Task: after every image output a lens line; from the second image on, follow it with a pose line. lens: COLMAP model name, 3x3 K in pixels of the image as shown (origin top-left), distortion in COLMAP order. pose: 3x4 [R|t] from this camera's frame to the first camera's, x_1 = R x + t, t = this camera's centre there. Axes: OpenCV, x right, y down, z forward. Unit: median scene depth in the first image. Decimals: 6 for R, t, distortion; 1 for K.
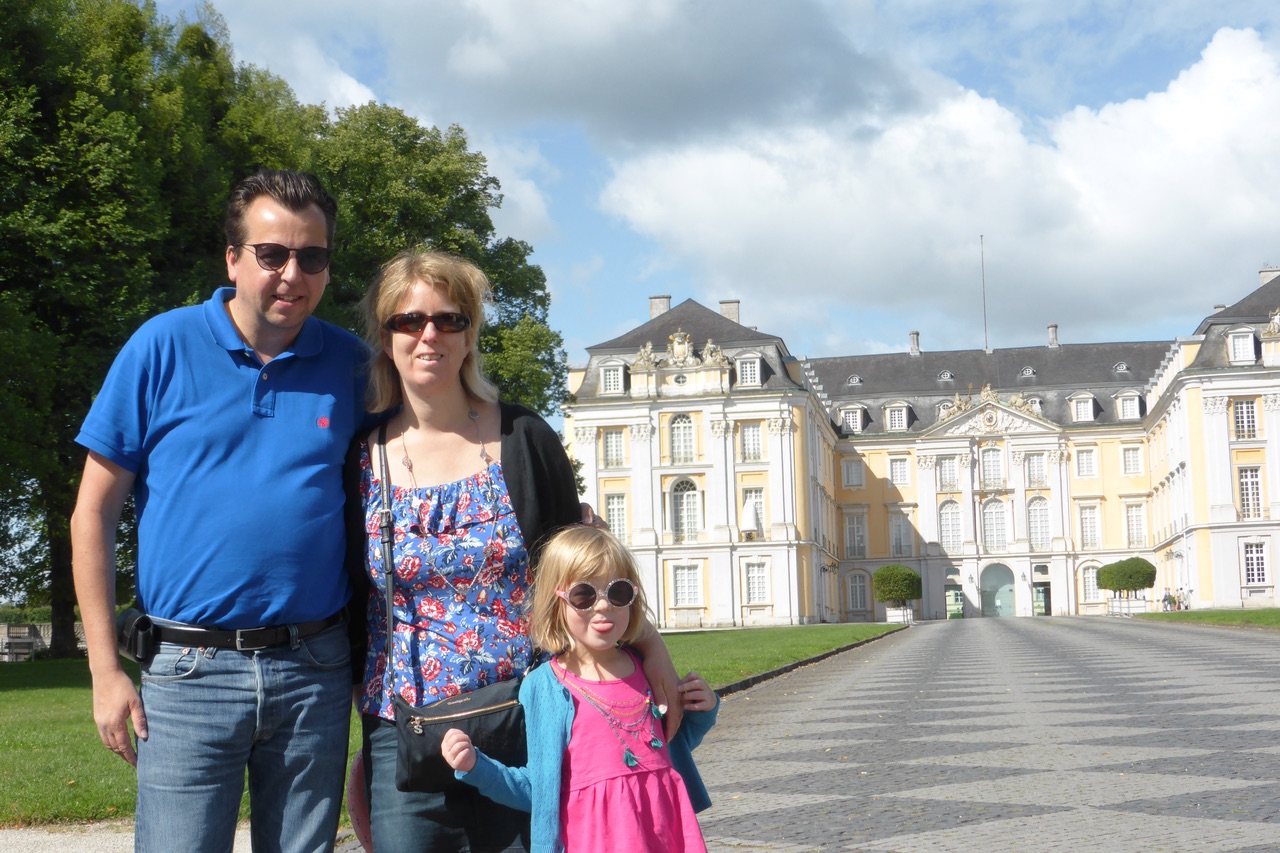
lens RADIAL K [[2246.9, 0, 640.0], [0, 2246.9, 426.5], [0, 0, 1]] dist [-0.055100, -0.118631]
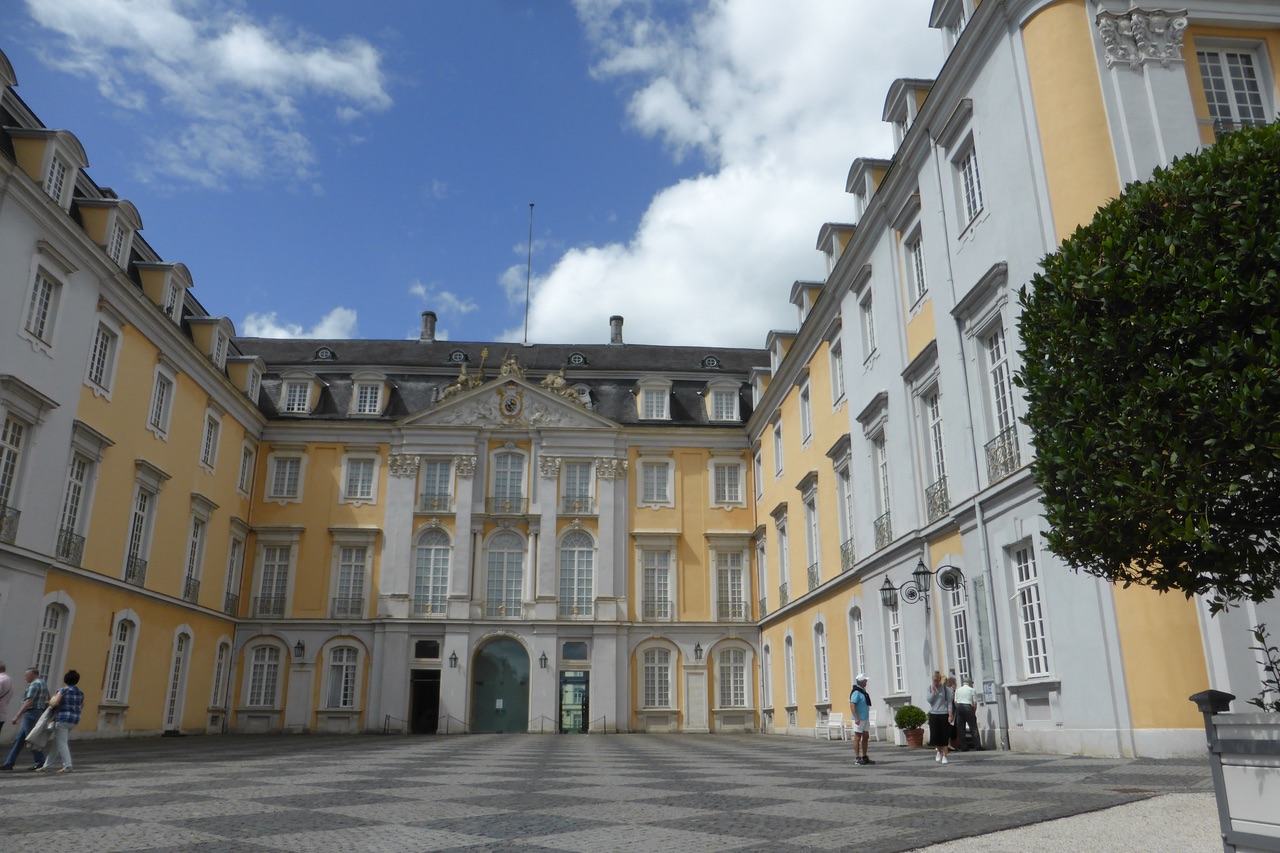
lens RADIAL K [[922.3, 0, 611.1], [0, 922.3, 456.3], [0, 0, 1]] dist [0.007810, 0.007175]
pose [[0.984085, 0.082445, 0.157417, 0.143691], [-0.051323, 0.979973, -0.192404, 0.059594], [-0.170127, 0.181262, 0.968608, 0.743148]]
